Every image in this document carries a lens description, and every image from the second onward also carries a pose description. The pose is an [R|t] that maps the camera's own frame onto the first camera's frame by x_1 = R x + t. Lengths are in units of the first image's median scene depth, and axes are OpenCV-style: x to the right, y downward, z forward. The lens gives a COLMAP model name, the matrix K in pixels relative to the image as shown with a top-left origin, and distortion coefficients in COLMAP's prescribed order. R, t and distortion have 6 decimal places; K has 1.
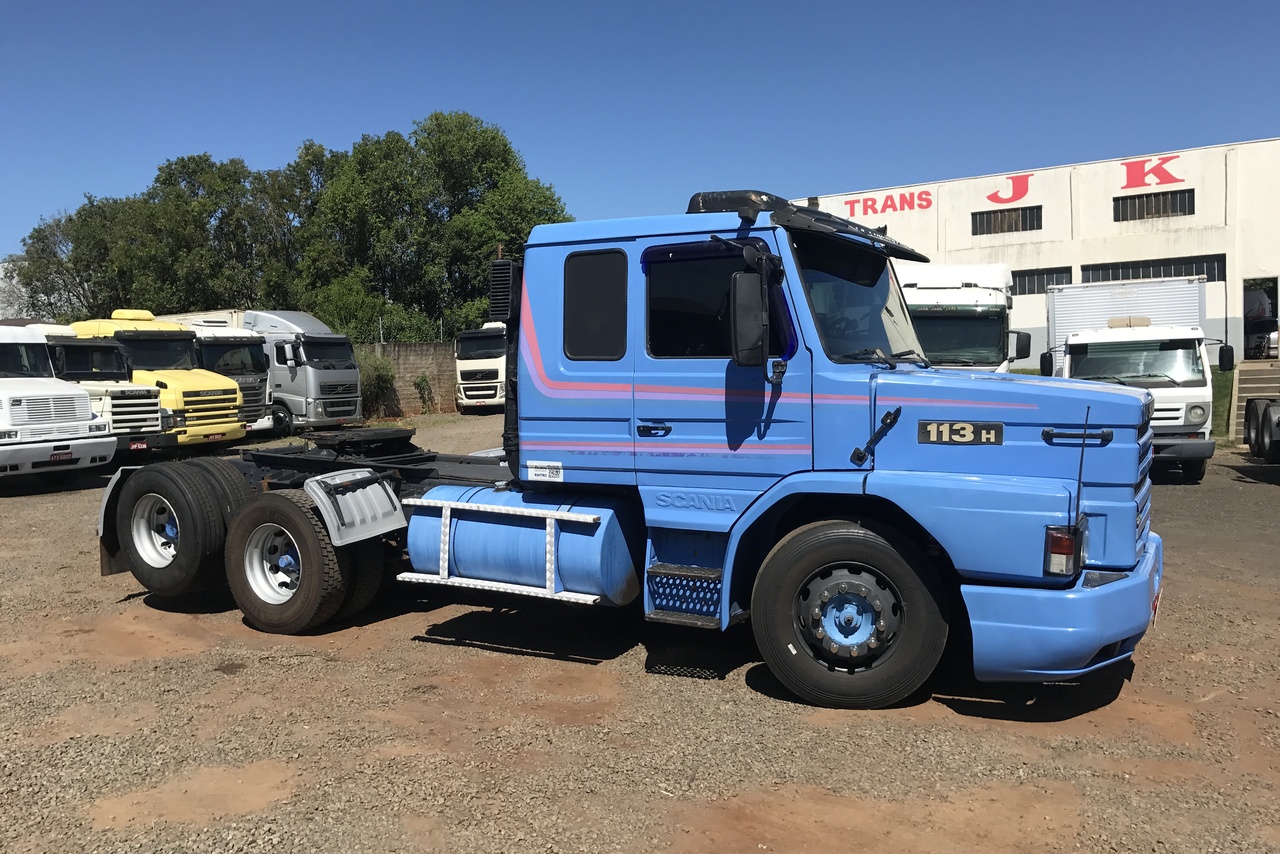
lens RADIAL K [[1057.0, 0, 636.0], [0, 1057.0, 427.3], [0, 0, 1]] dist [0.037872, -0.000269]
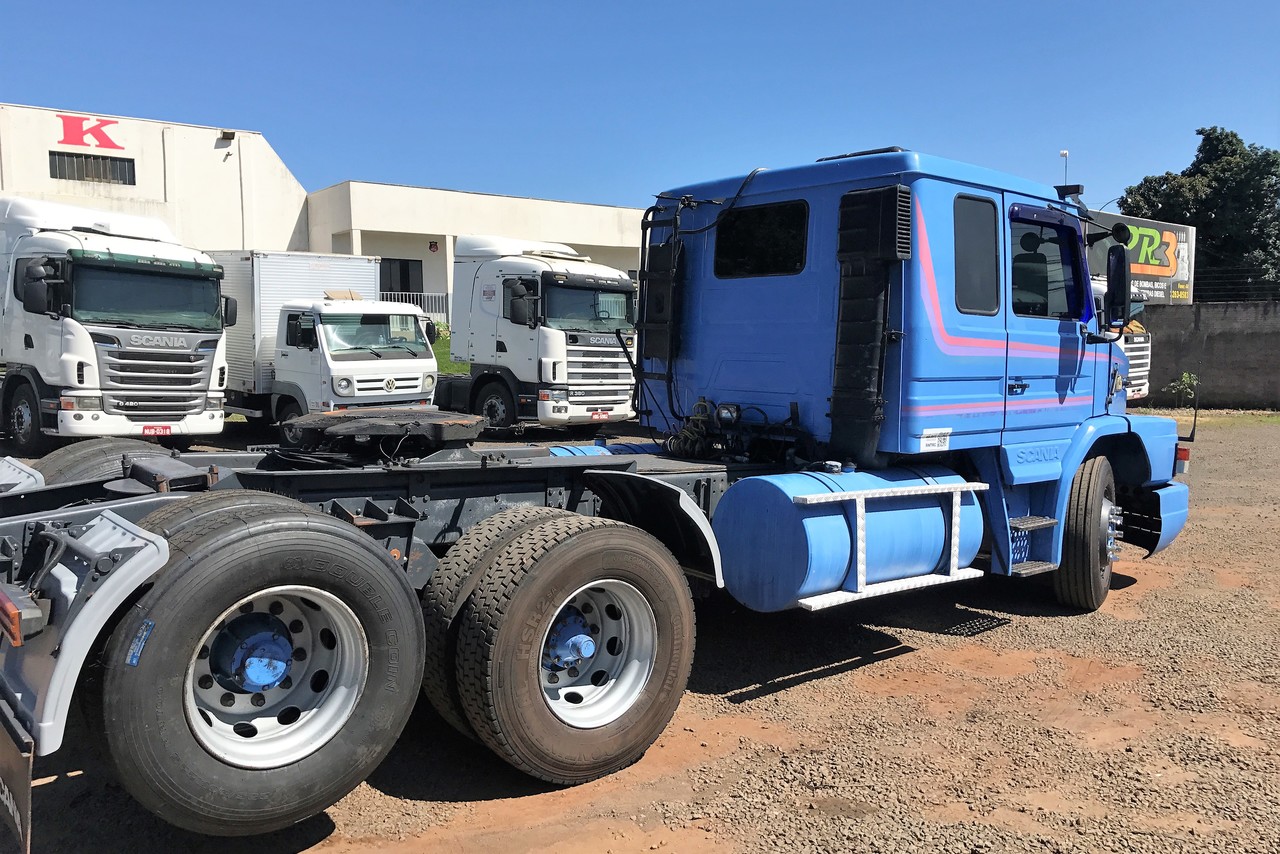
lens RADIAL K [[1057.0, 0, 635.2], [0, 1057.0, 425.1], [0, 0, 1]] dist [0.037872, -0.000269]
pose [[0.372018, -0.051773, 0.926781, -0.936997], [0.034870, 0.998518, 0.041783, -0.014960], [-0.927570, 0.016773, 0.373272, 0.856301]]
